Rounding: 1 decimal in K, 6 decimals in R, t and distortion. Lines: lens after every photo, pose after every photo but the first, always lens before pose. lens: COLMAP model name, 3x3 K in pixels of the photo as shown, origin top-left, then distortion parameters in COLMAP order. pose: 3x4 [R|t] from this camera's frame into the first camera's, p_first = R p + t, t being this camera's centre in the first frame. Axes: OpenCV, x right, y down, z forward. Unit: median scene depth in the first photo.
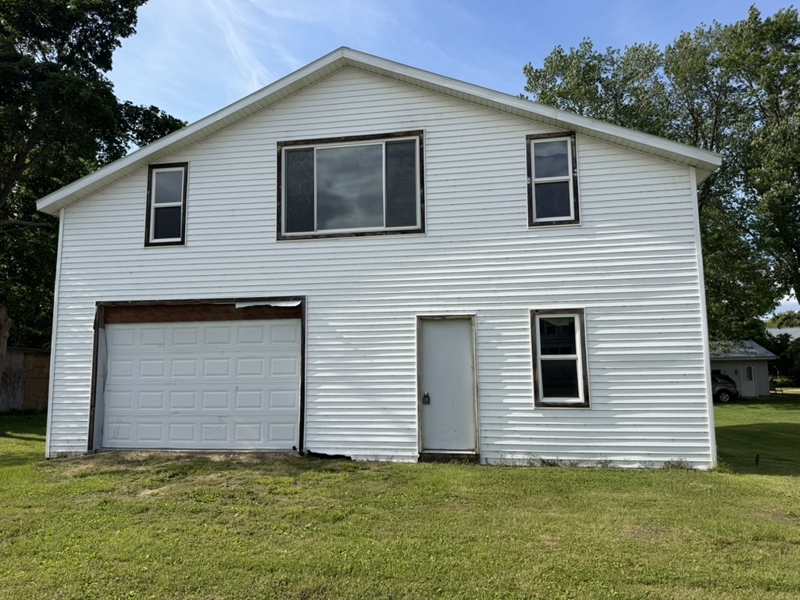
lens RADIAL K [[556.8, 0, 400.0], [0, 556.8, 300.0], [0, 0, 1]] dist [0.127958, -0.213592]
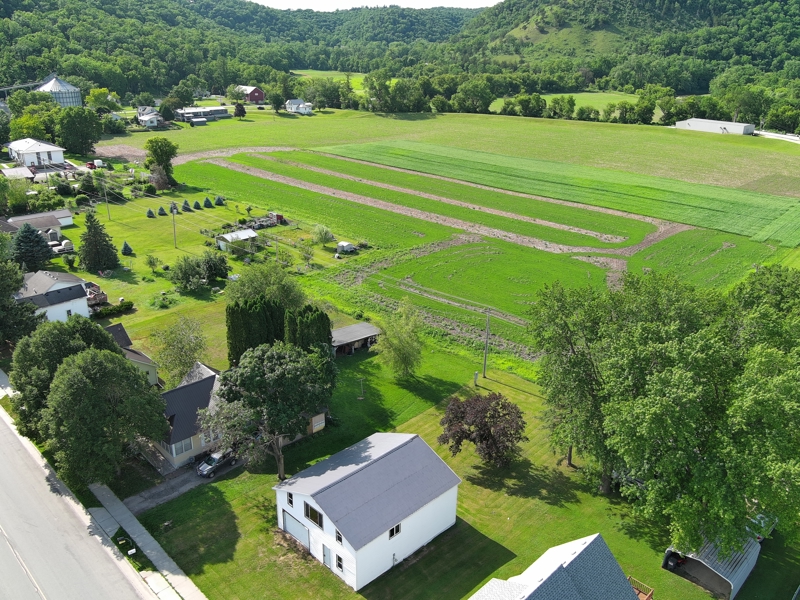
lens RADIAL K [[657.9, 0, 400.0], [0, 657.9, 300.0], [0, 0, 1]] dist [0.008667, -0.010970]
pose [[0.820950, 0.226842, -0.524008, 3.348098], [0.051594, 0.884478, 0.463720, -4.817374], [0.568664, -0.407727, 0.714408, -2.080608]]
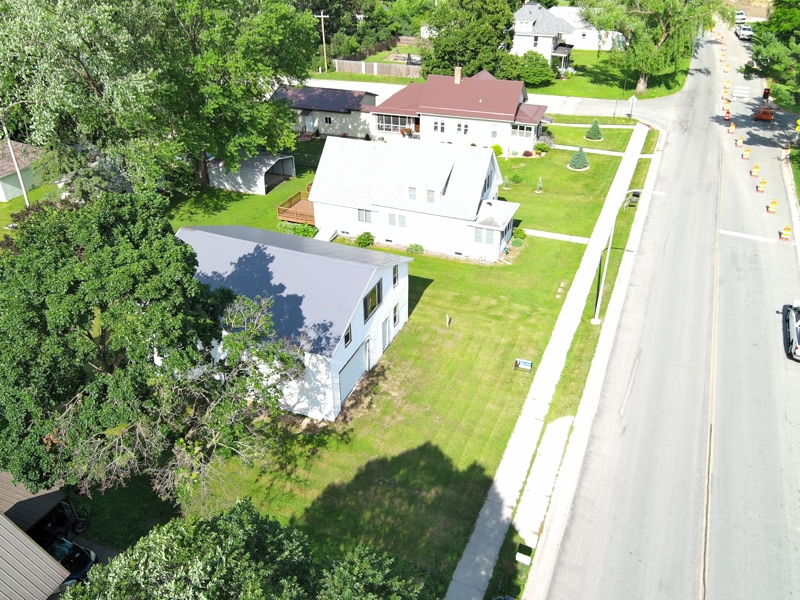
lens RADIAL K [[657.9, 0, 400.0], [0, 657.9, 300.0], [0, 0, 1]] dist [0.008667, -0.010970]
pose [[0.215860, -0.496337, 0.840865, -3.483177], [-0.118688, 0.841445, 0.527147, -2.380349], [-0.969184, -0.213590, 0.122725, 0.380575]]
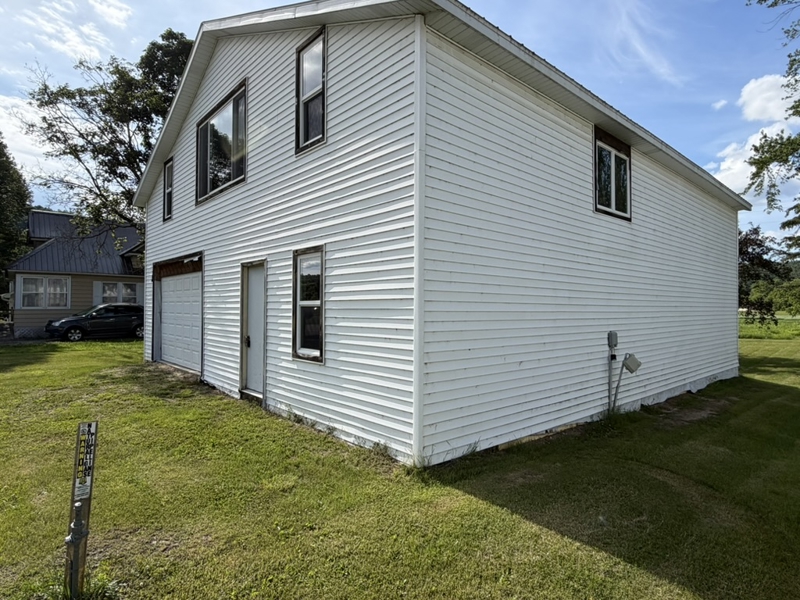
lens RADIAL K [[441.9, 0, 400.0], [0, 441.9, 300.0], [0, 0, 1]] dist [0.001786, 0.000342]
pose [[0.787859, 0.004333, -0.615841, 0.769223], [0.061749, 0.994380, 0.085993, 0.043588], [0.612753, -0.105778, 0.783164, 0.521896]]
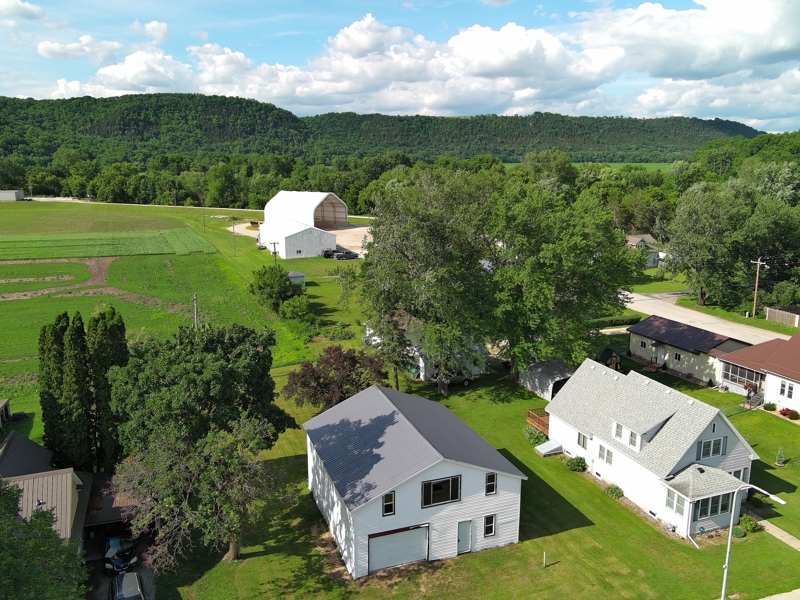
lens RADIAL K [[657.9, 0, 400.0], [0, 657.9, 300.0], [0, 0, 1]] dist [0.008667, -0.010970]
pose [[0.861672, -0.093661, 0.498748, -2.340637], [-0.077616, 0.946933, 0.311921, -2.695893], [-0.501495, -0.307484, 0.808676, -1.892072]]
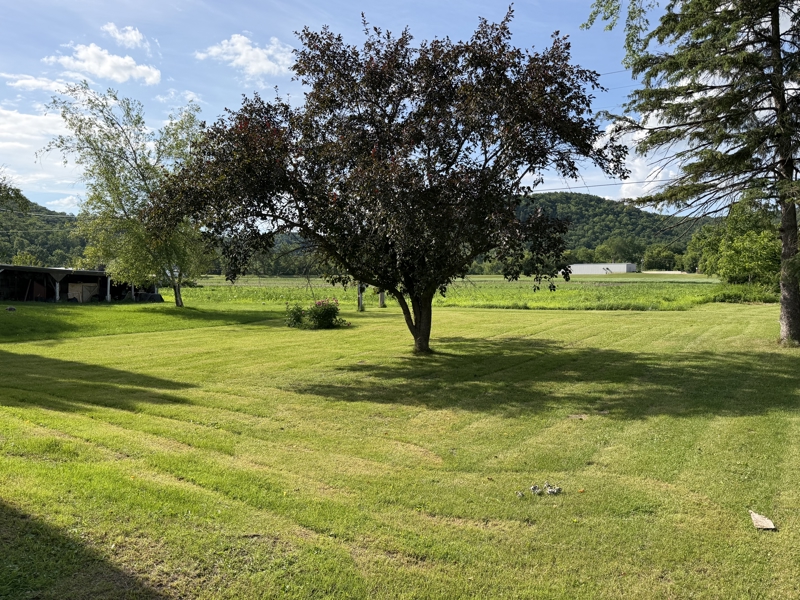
lens RADIAL K [[613.3, 0, 400.0], [0, 613.3, 300.0], [0, 0, 1]] dist [0.047963, -0.002080]
pose [[0.904886, 0.030052, -0.424592, 1.096067], [0.041090, 0.986679, 0.157407, 0.301490], [0.423666, -0.159882, 0.891597, 2.097138]]
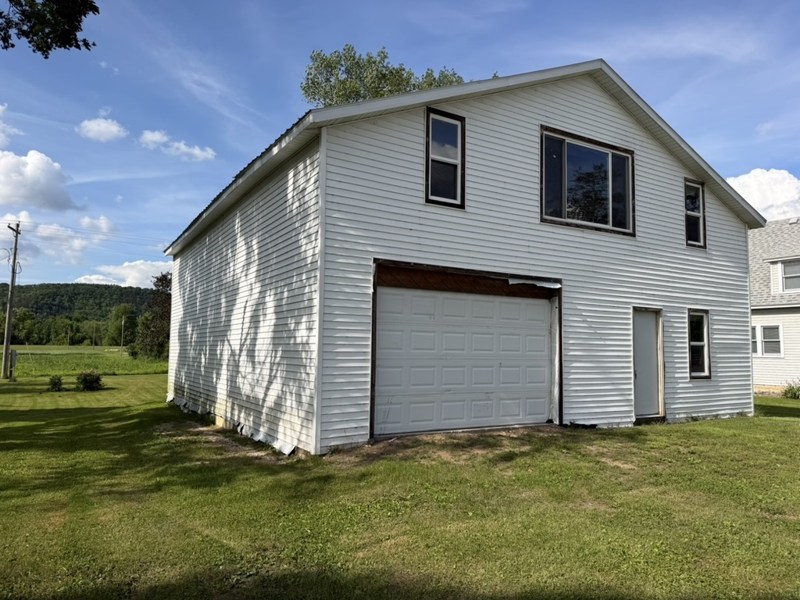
lens RADIAL K [[556.8, 0, 400.0], [0, 556.8, 300.0], [0, 0, 1]] dist [0.127958, -0.213592]
pose [[0.755781, 0.076788, 0.650306, -1.128496], [-0.102645, 0.994716, 0.001837, 0.063639], [-0.646729, -0.068139, 0.759670, 0.395978]]
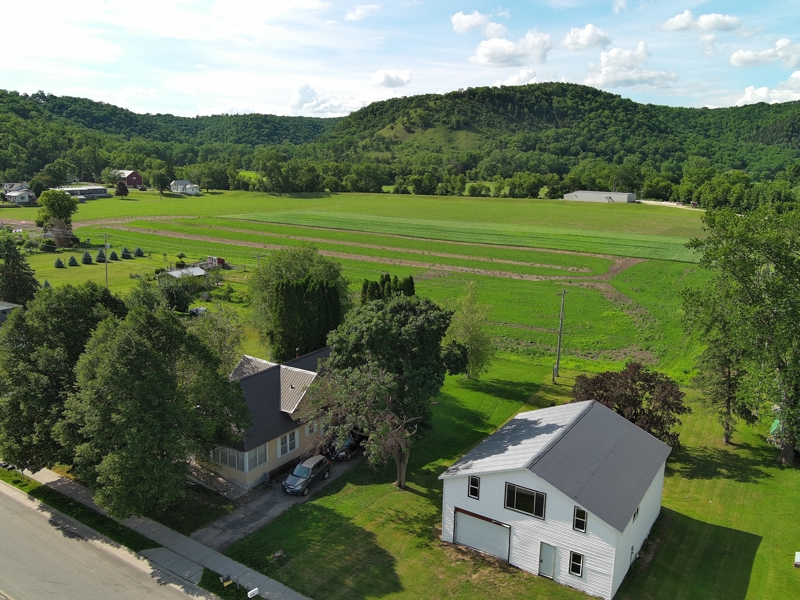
lens RADIAL K [[657.9, 0, 400.0], [0, 657.9, 300.0], [0, 0, 1]] dist [0.008667, -0.010970]
pose [[0.922136, 0.109350, -0.371091, 0.602387], [0.020745, 0.943864, 0.329682, -2.865560], [0.386310, -0.311710, 0.868102, -2.571377]]
